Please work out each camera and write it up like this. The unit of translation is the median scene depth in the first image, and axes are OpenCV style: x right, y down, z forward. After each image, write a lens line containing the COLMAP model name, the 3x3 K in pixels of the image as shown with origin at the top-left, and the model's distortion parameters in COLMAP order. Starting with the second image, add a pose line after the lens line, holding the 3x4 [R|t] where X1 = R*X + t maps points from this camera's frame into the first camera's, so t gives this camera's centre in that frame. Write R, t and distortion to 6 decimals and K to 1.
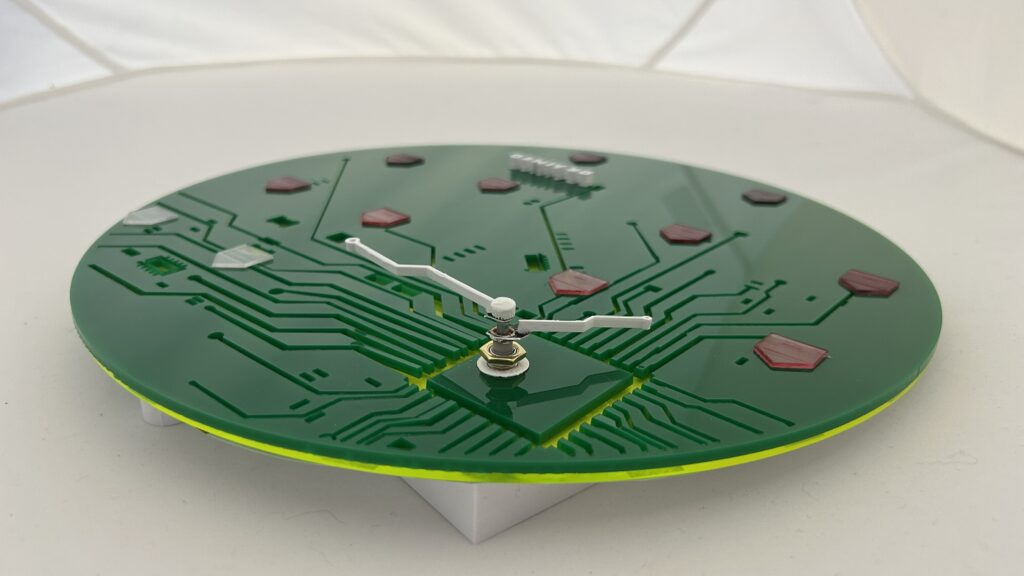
lens RADIAL K [[800.1, 0, 512.0], [0, 800.1, 288.0], [0, 0, 1]] dist [-0.035221, 0.000566]
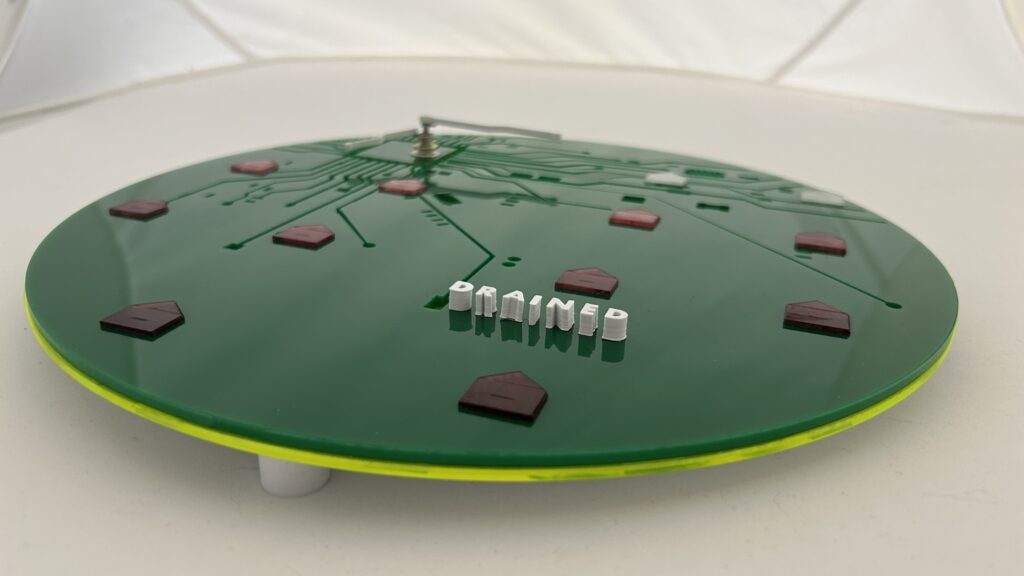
lens RADIAL K [[800.1, 0, 512.0], [0, 800.1, 288.0], [0, 0, 1]] dist [-0.035221, 0.000566]
pose [[-0.935947, 0.078384, -0.343307, 0.363002], [-0.187541, 0.714197, 0.674353, -0.764584], [0.298047, 0.695542, -0.653750, 1.968013]]
